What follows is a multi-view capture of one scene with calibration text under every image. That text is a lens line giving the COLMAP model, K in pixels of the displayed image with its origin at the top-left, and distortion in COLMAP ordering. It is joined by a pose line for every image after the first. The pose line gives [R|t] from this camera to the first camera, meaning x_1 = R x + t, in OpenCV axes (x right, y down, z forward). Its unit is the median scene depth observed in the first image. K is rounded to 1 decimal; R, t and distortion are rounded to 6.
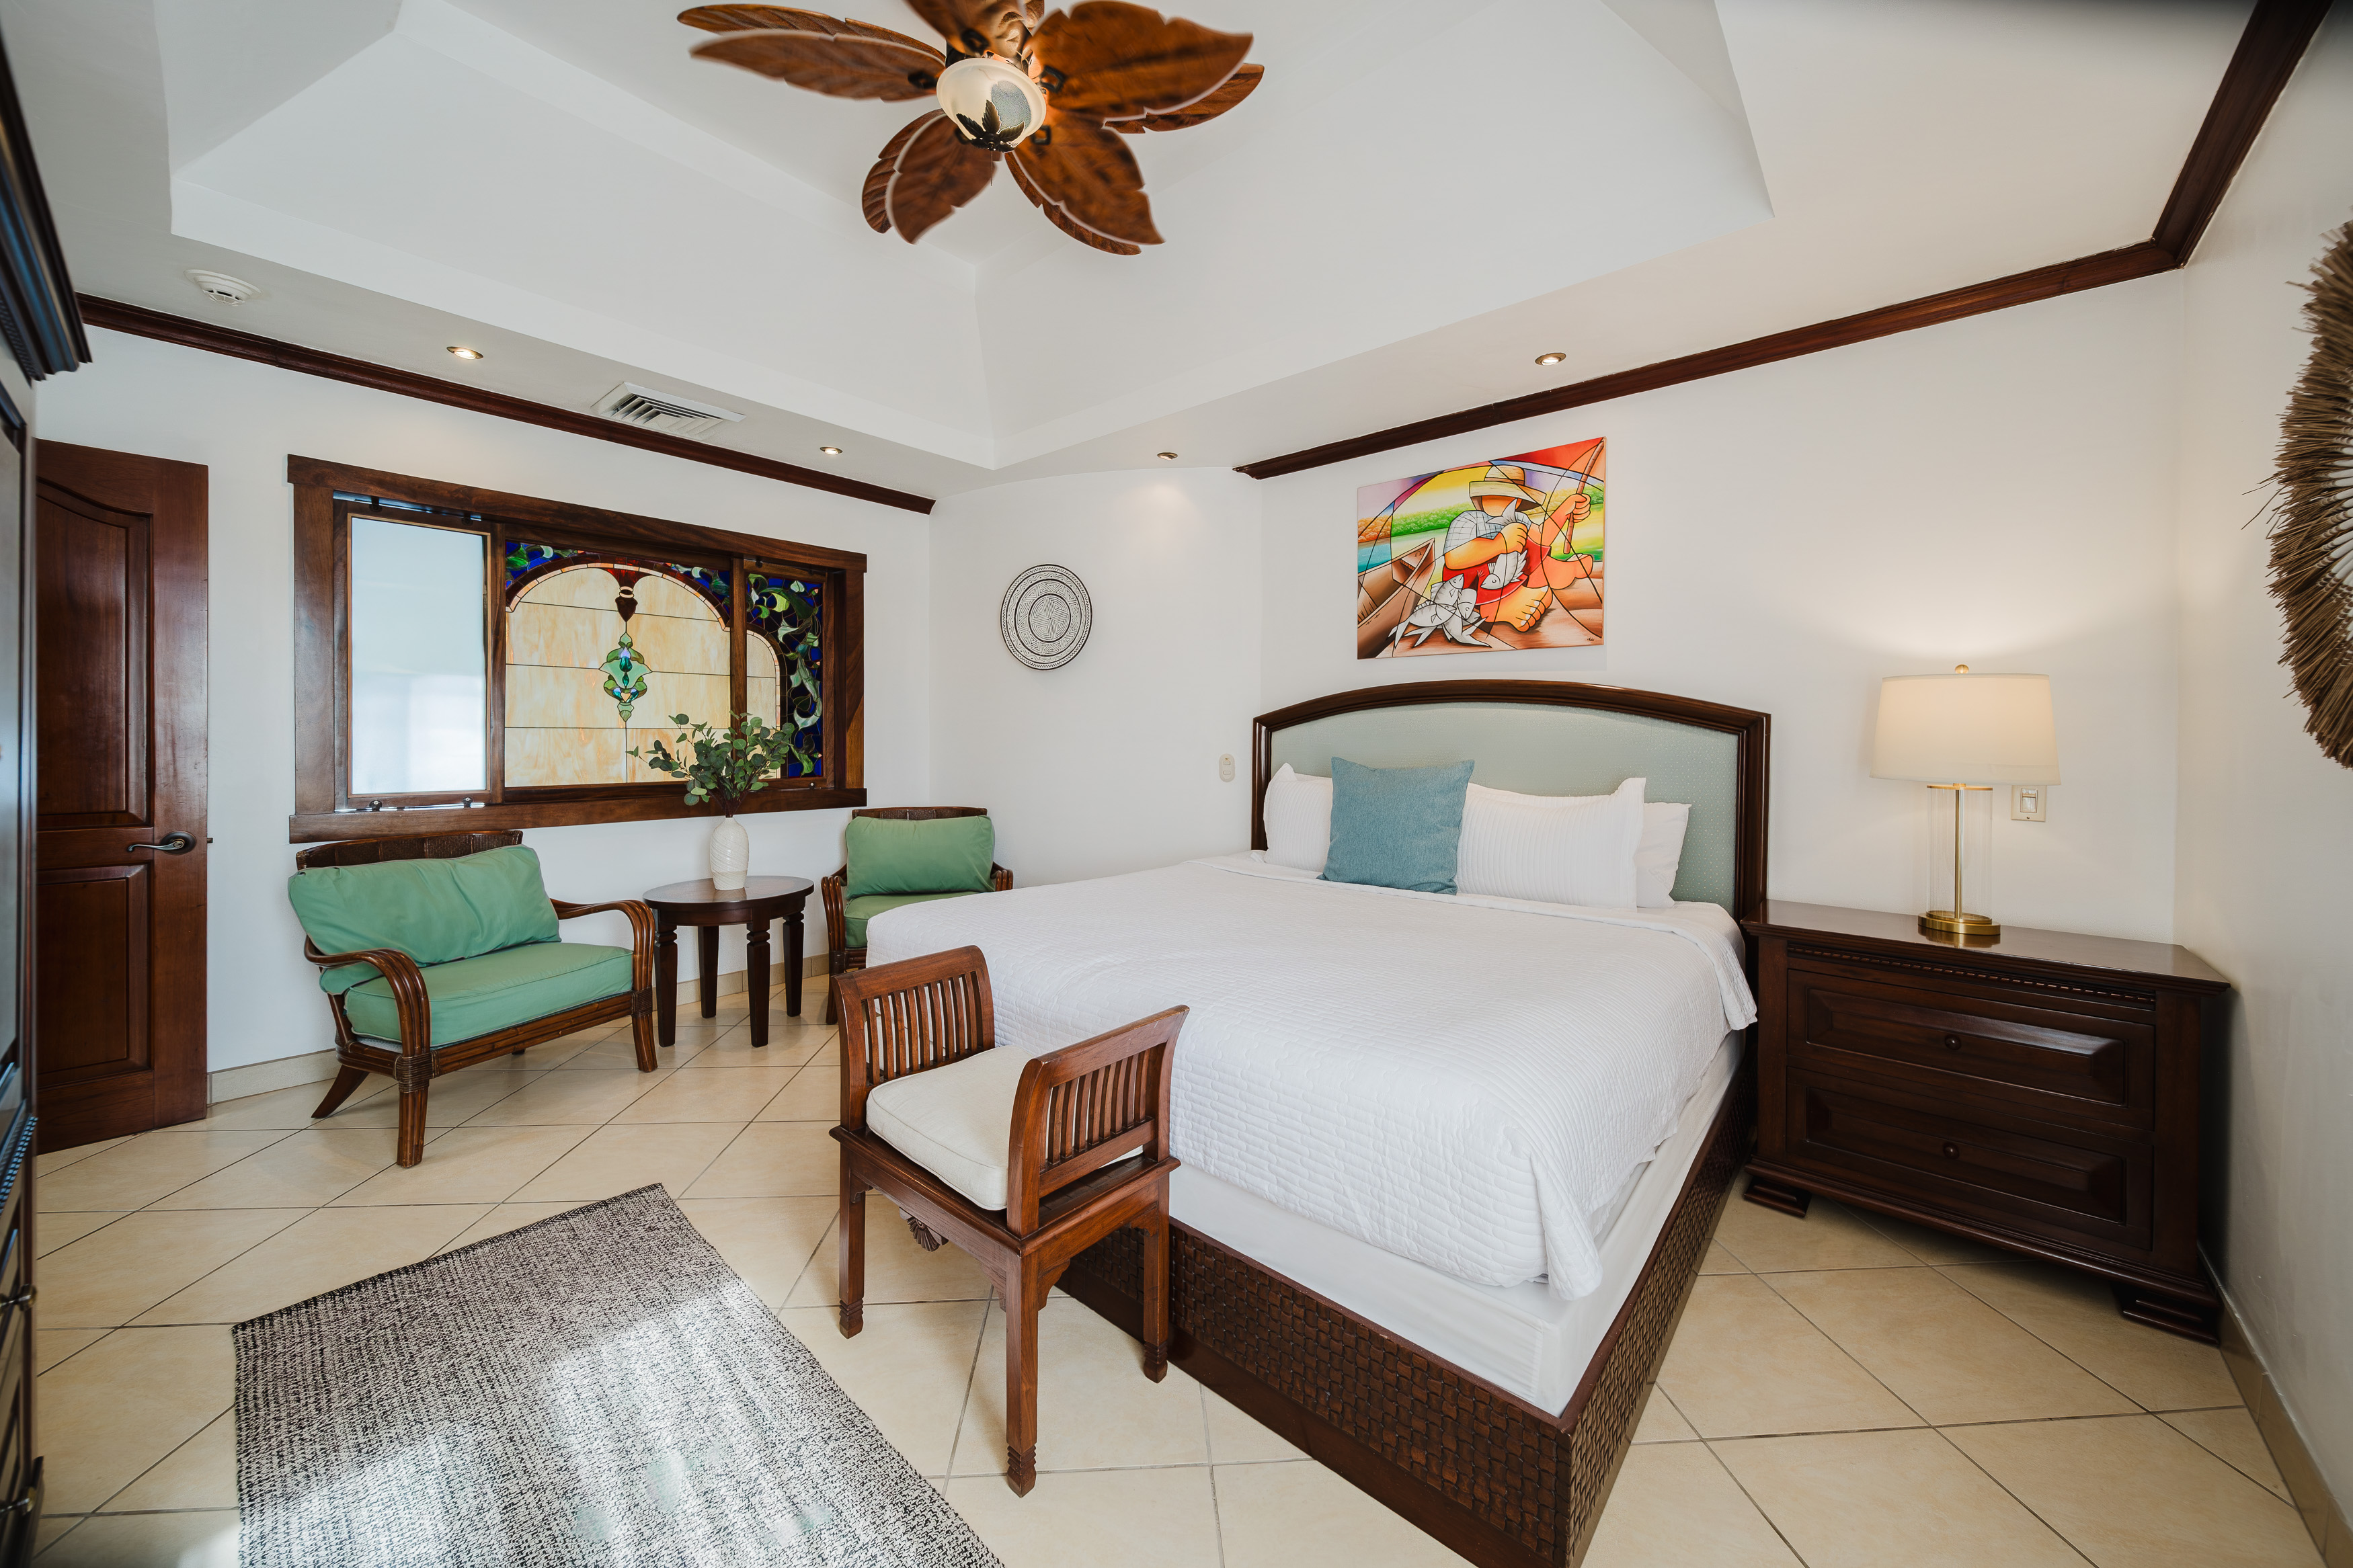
lens RADIAL K [[842.9, 0, 1178.9], [0, 842.9, 753.7], [0, 0, 1]] dist [0.001502, -0.000035]
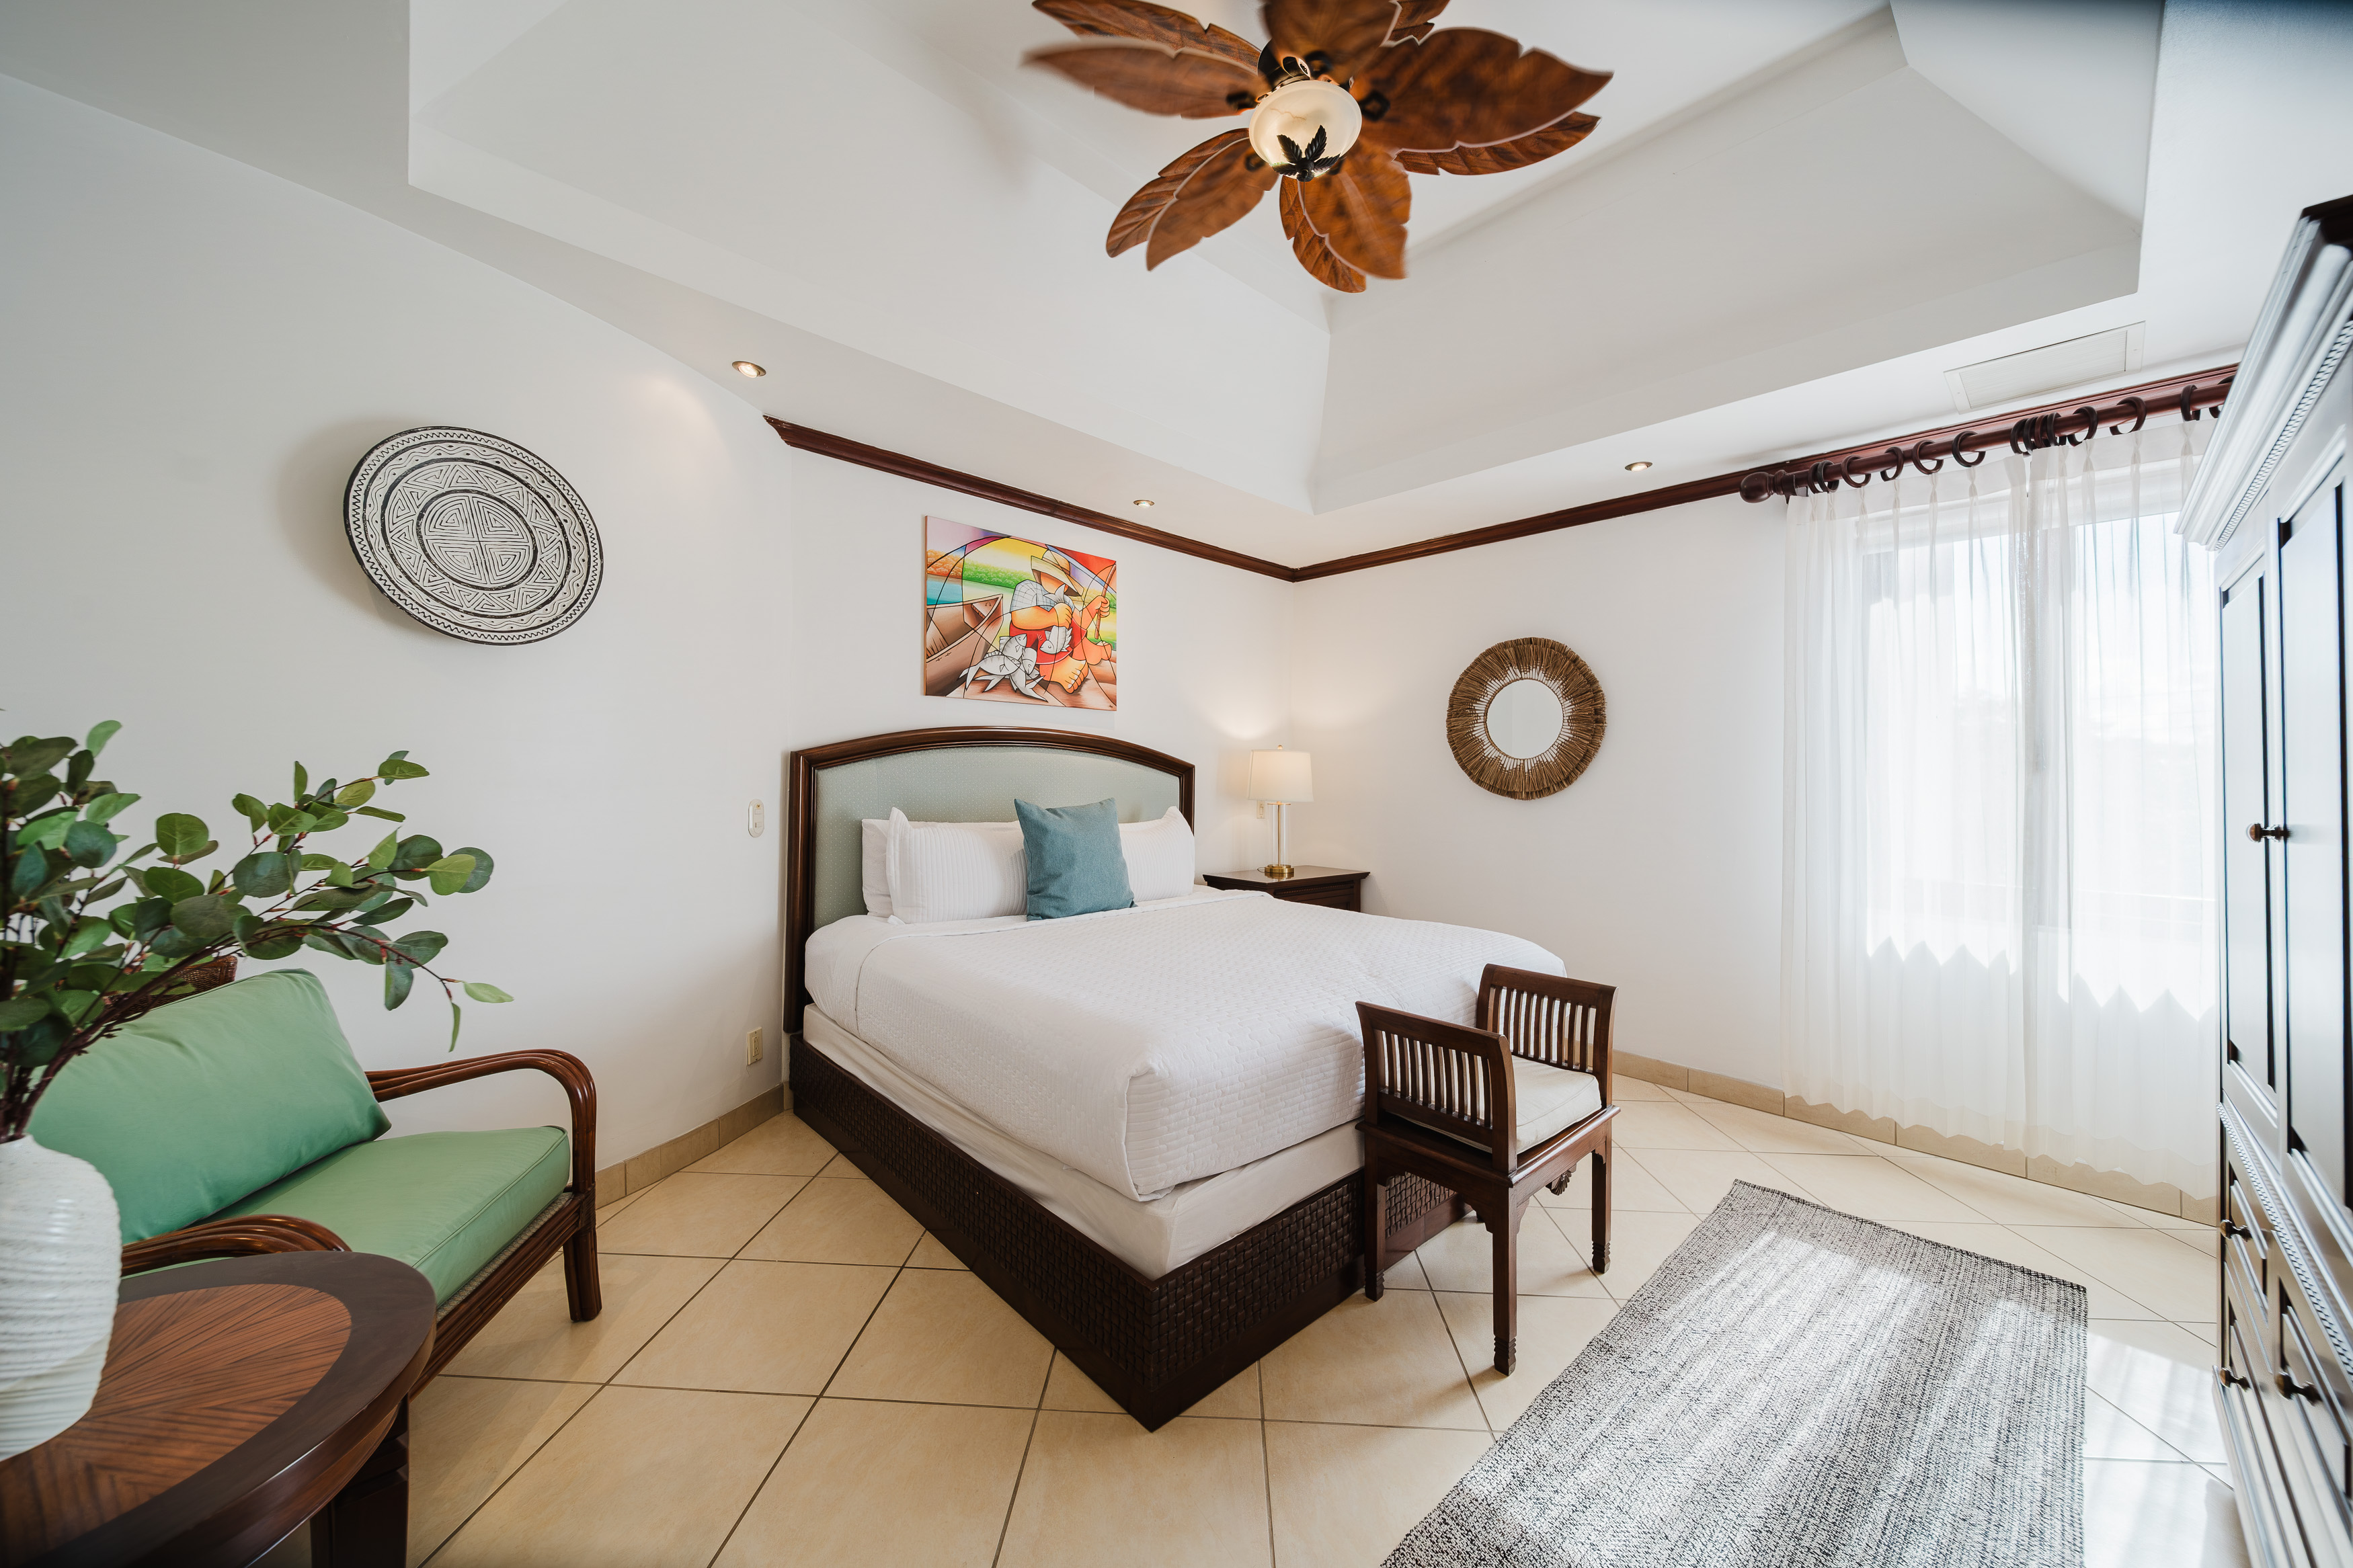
lens RADIAL K [[842.9, 0, 1182.6], [0, 842.9, 766.2], [0, 0, 1]] dist [0.001502, -0.000035]
pose [[0.105111, 0.005164, 0.994447, -0.769224], [0.004564, 0.999973, -0.005675, -0.027946], [-0.994450, 0.005135, 0.105084, 0.672624]]
